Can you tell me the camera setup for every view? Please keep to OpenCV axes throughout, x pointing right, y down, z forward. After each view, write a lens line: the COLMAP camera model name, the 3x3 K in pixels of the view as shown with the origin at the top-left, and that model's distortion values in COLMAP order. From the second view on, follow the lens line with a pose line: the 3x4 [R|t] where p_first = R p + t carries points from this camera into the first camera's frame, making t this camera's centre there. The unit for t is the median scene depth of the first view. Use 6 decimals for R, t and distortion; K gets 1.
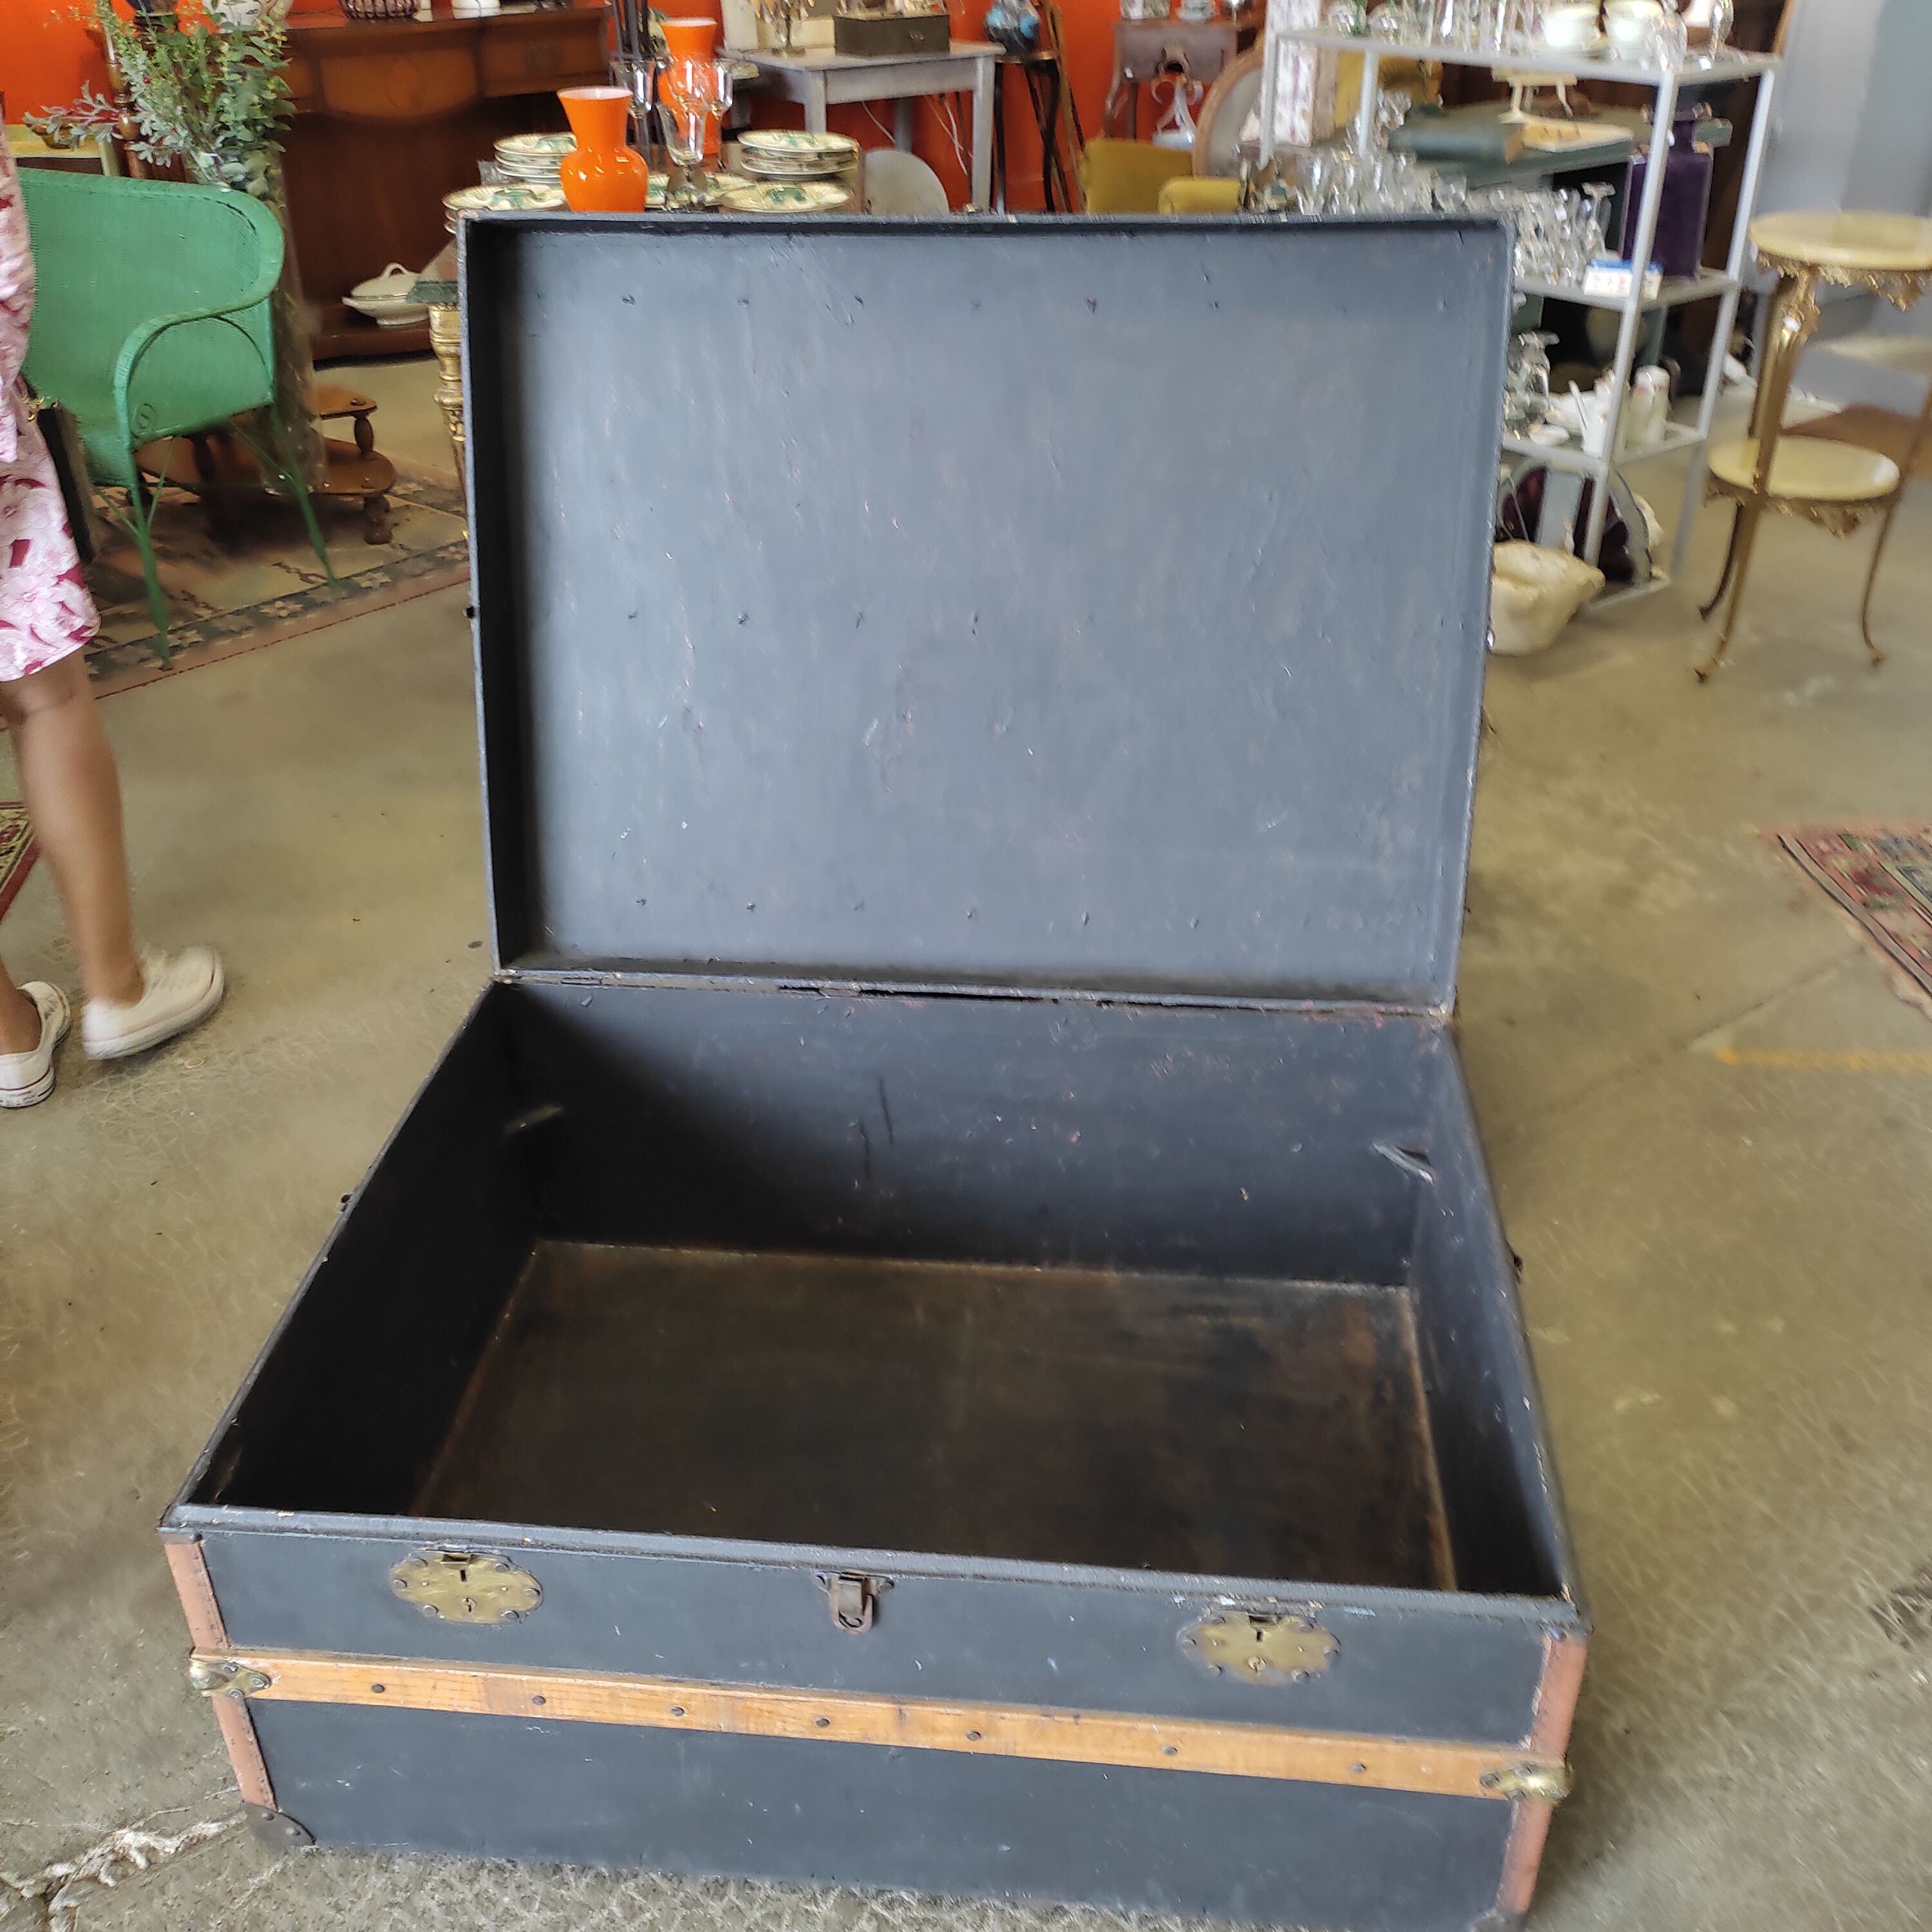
lens RADIAL K [[1878.5, 0, 970.0], [0, 1878.5, 963.1], [0, 0, 1]] dist [0.115823, 0.000000]
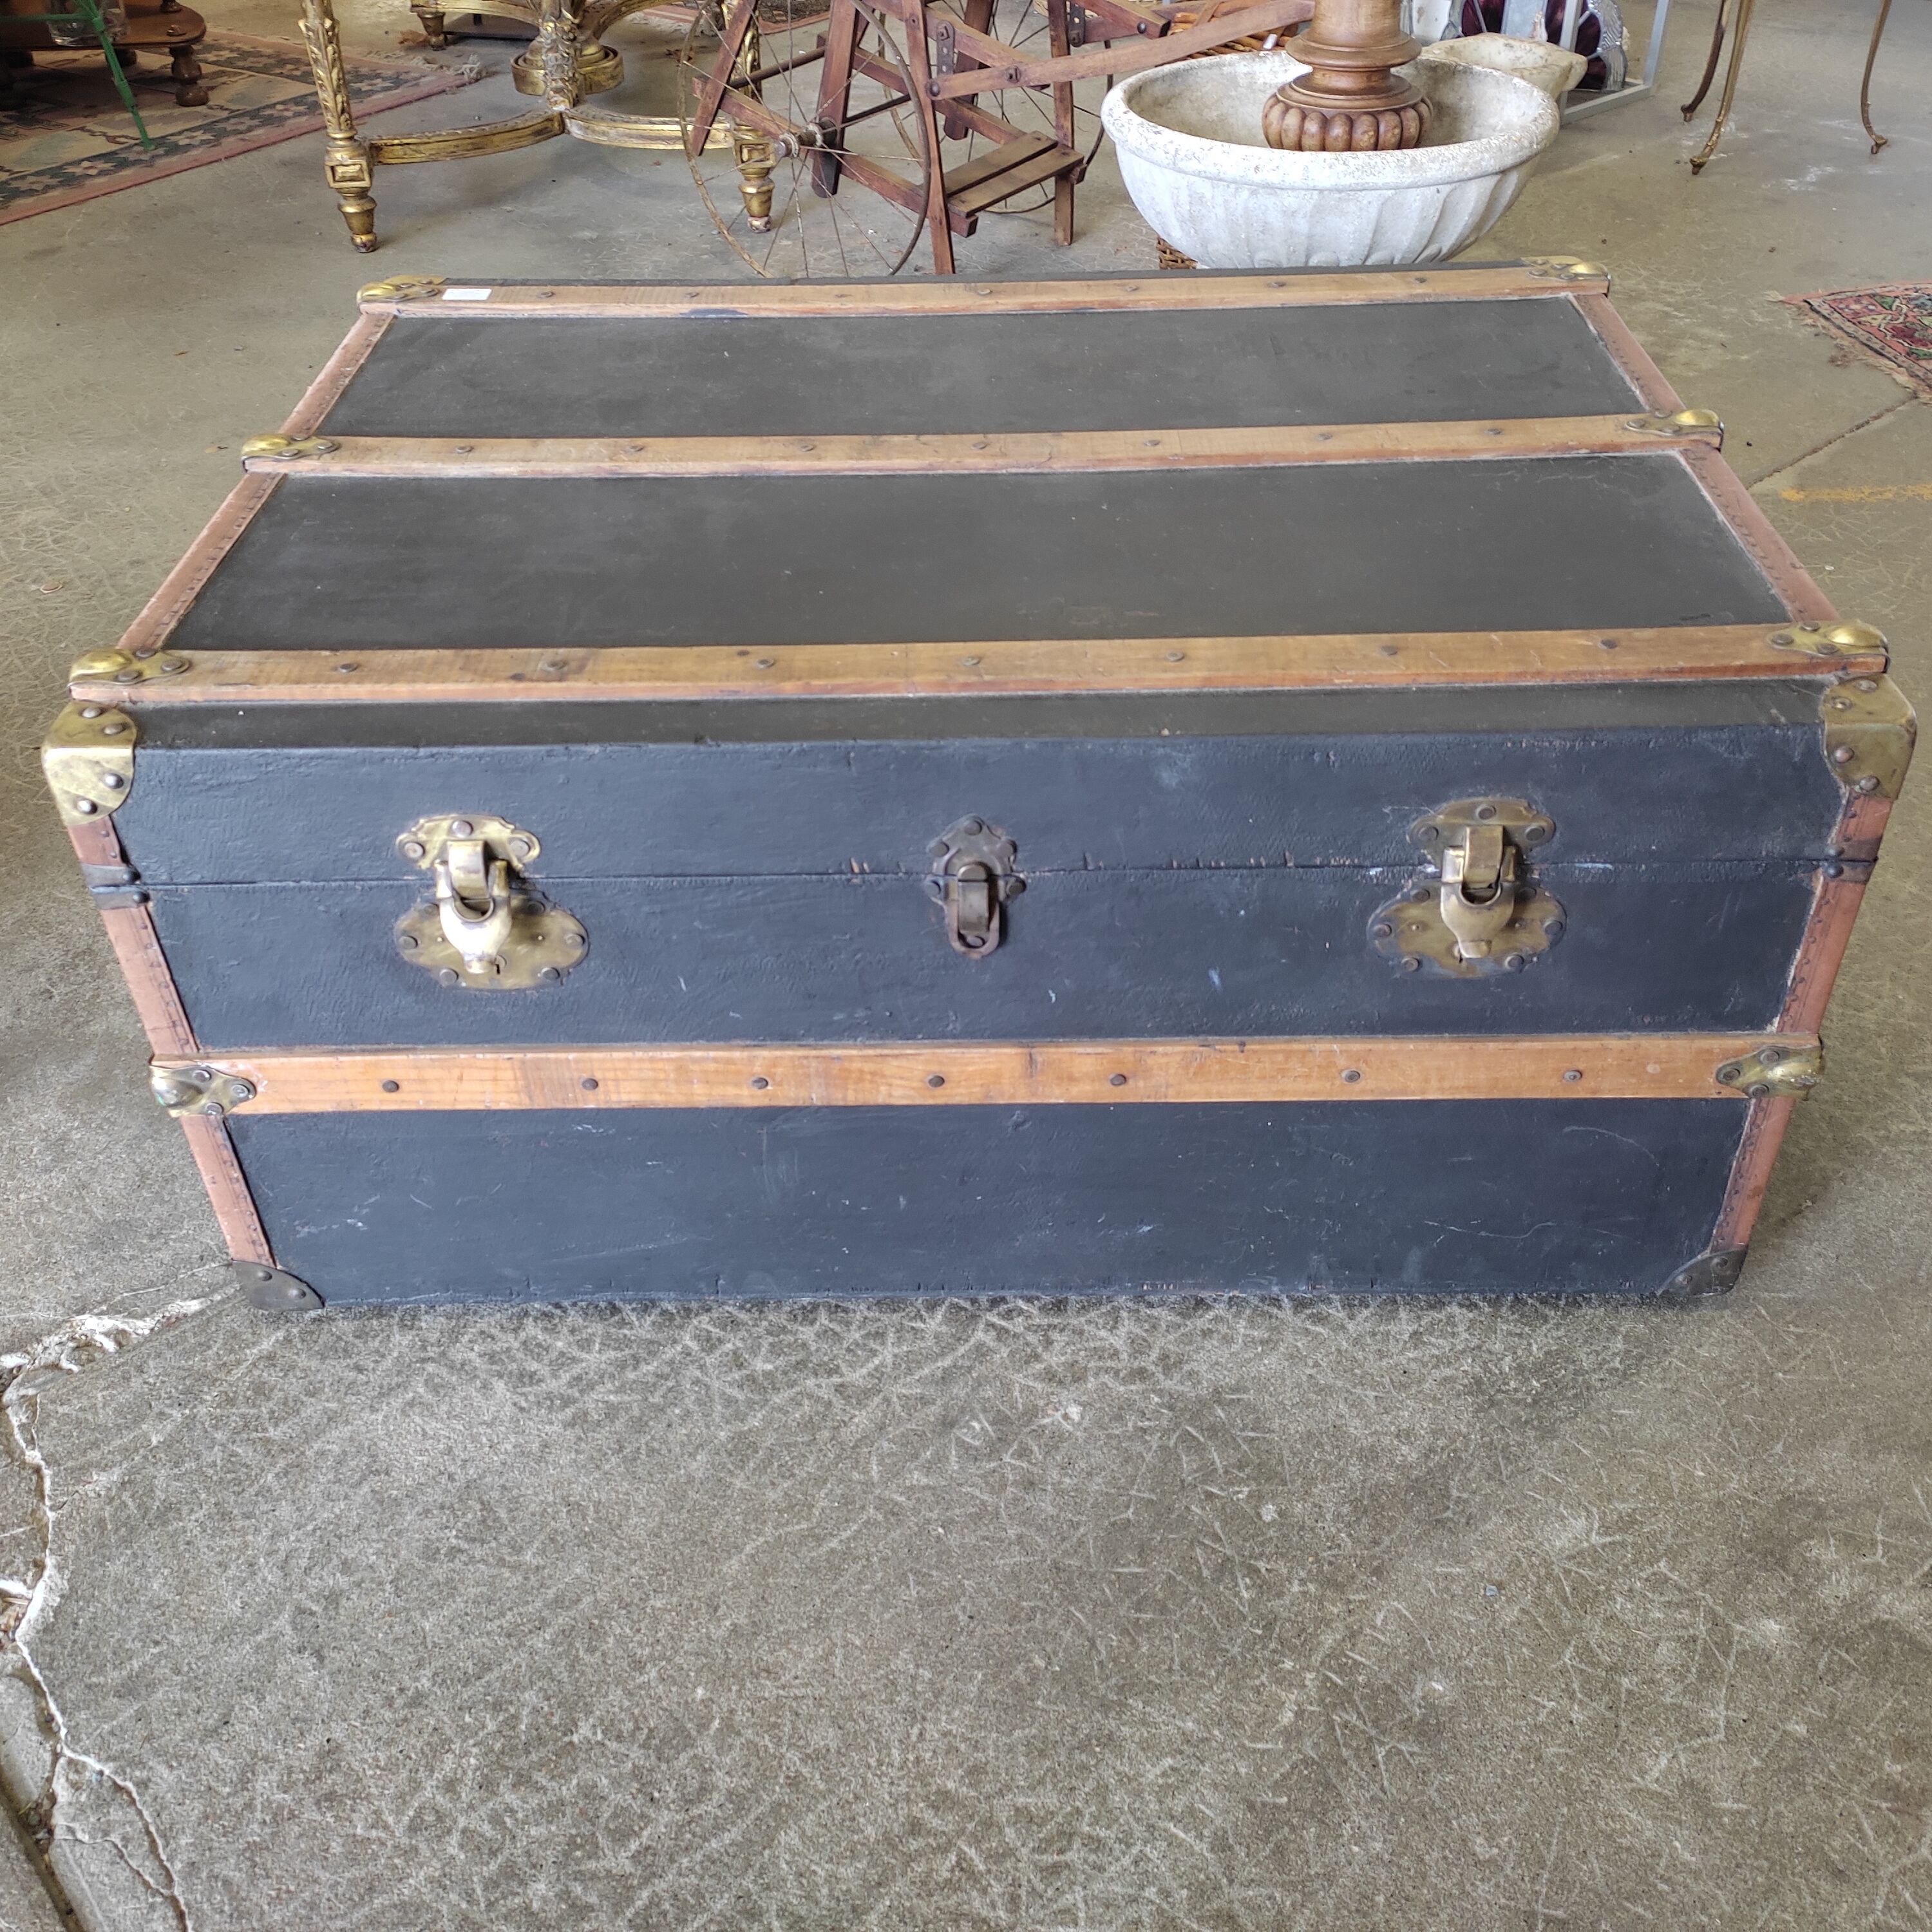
lens RADIAL K [[1878.5, 0, 969.8], [0, 1878.5, 895.4], [0, 0, 1]] dist [0.115823, 0.000000]
pose [[0.995819, -0.060902, 0.068078, -0.105006], [0.055757, 0.995618, 0.075078, 0.235519], [-0.072352, -0.070968, 0.994851, 0.170289]]
